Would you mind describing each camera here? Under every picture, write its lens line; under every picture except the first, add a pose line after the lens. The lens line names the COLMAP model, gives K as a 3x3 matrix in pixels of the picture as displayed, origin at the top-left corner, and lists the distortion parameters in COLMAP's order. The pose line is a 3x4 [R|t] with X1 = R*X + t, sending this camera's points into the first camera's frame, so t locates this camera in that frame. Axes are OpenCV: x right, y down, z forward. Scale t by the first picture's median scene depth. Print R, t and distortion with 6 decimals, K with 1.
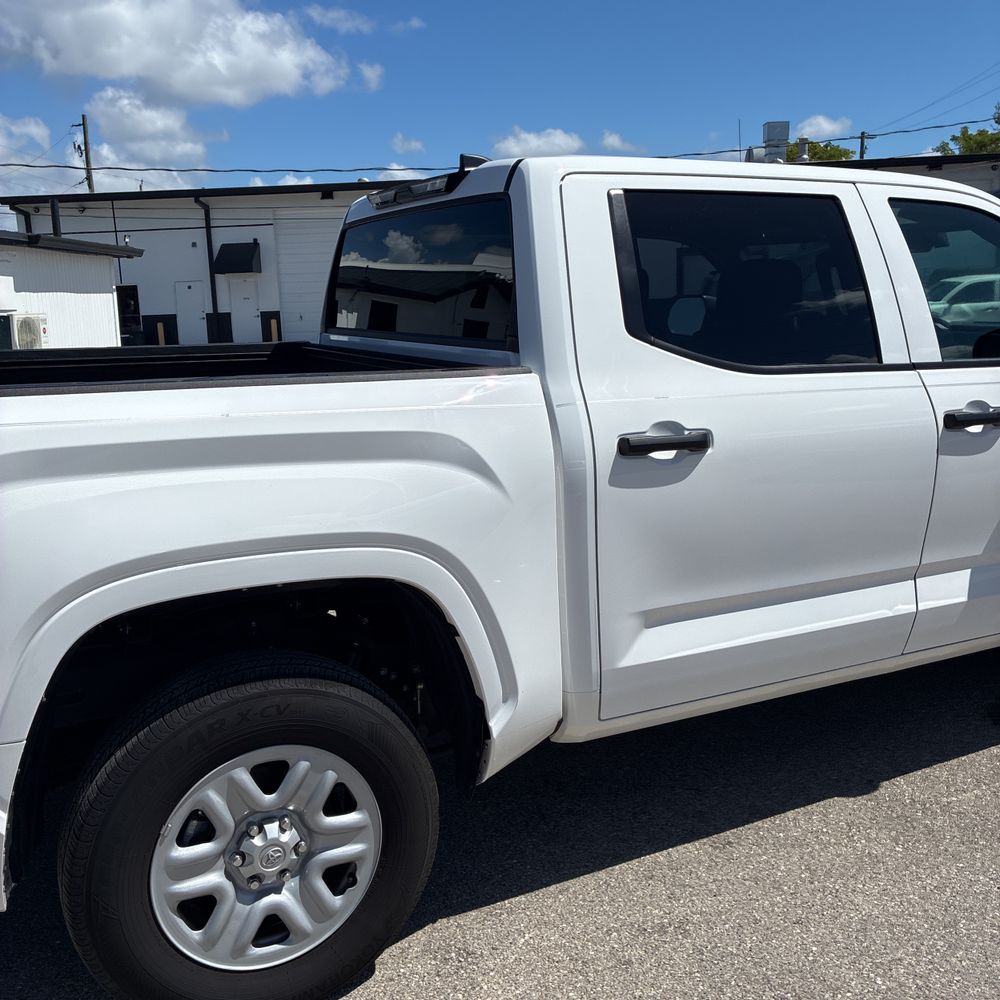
lens RADIAL K [[1009.2, 0, 484.2], [0, 1009.2, 495.9], [0, 0, 1]] dist [0.018118, -0.005504]
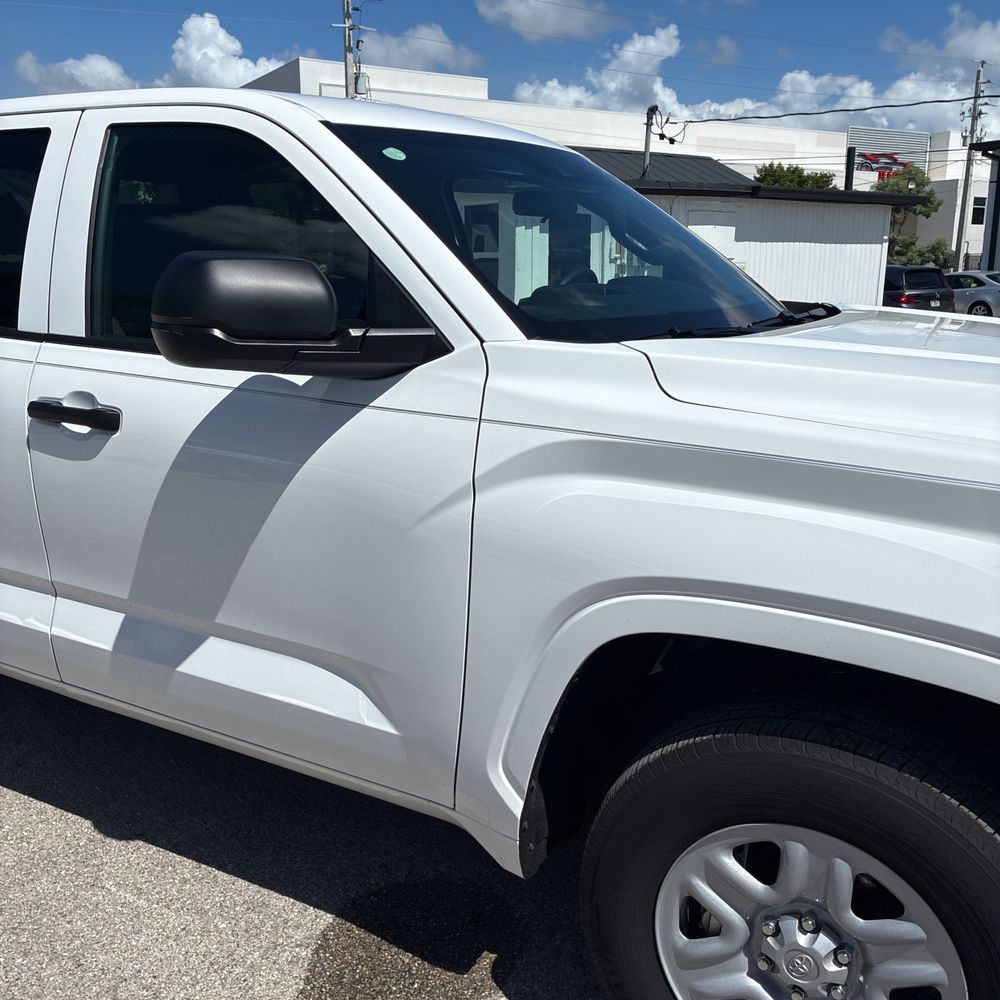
lens RADIAL K [[997.6, 0, 499.2], [0, 997.6, 510.7], [0, 0, 1]] dist [0.026826, -0.023012]
pose [[0.555176, 0.227783, -0.799934, 1.332518], [-0.177843, 0.972035, 0.153362, -0.185612], [0.812497, 0.057120, 0.580161, 0.857245]]
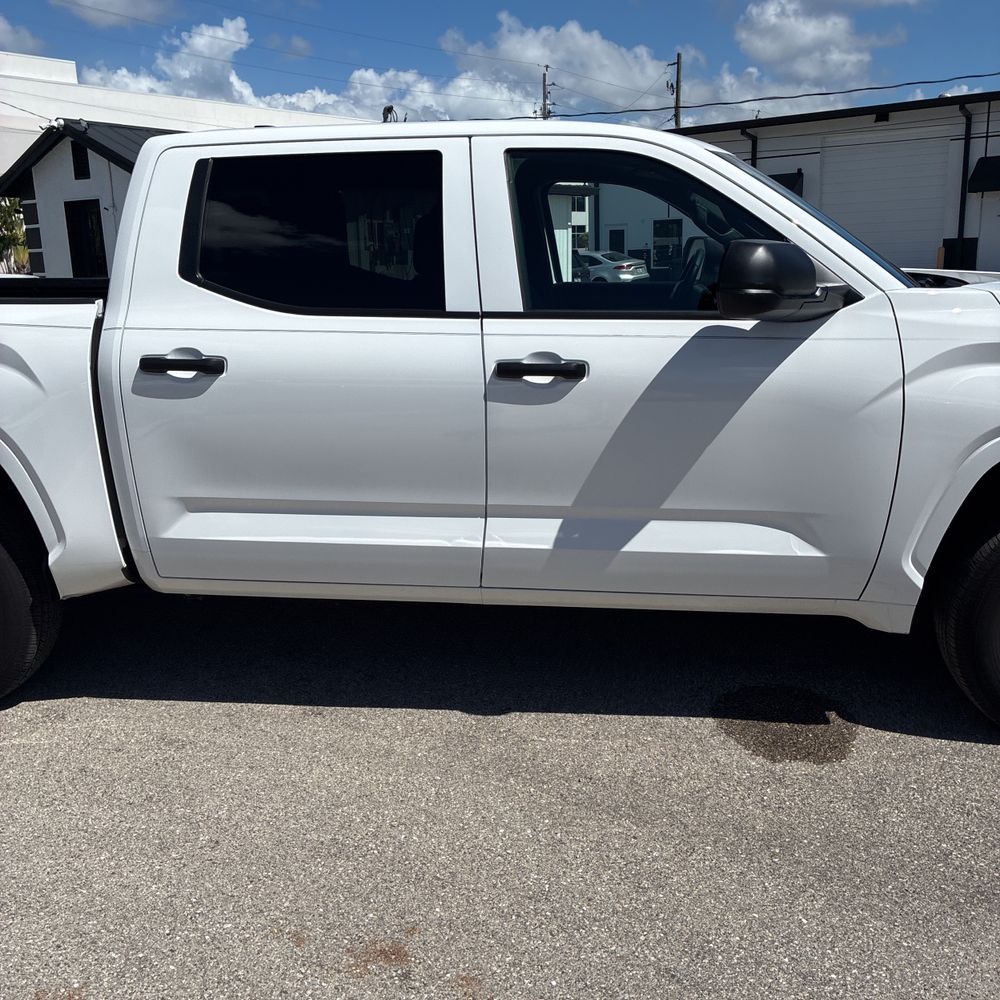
lens RADIAL K [[999.5, 0, 487.9], [0, 999.5, 490.2], [0, 0, 1]] dist [0.041947, -0.007948]
pose [[0.832287, 0.134571, -0.537764, 1.035757], [-0.101717, 0.990690, 0.090487, -0.043047], [0.544934, -0.020611, 0.838226, 0.133973]]
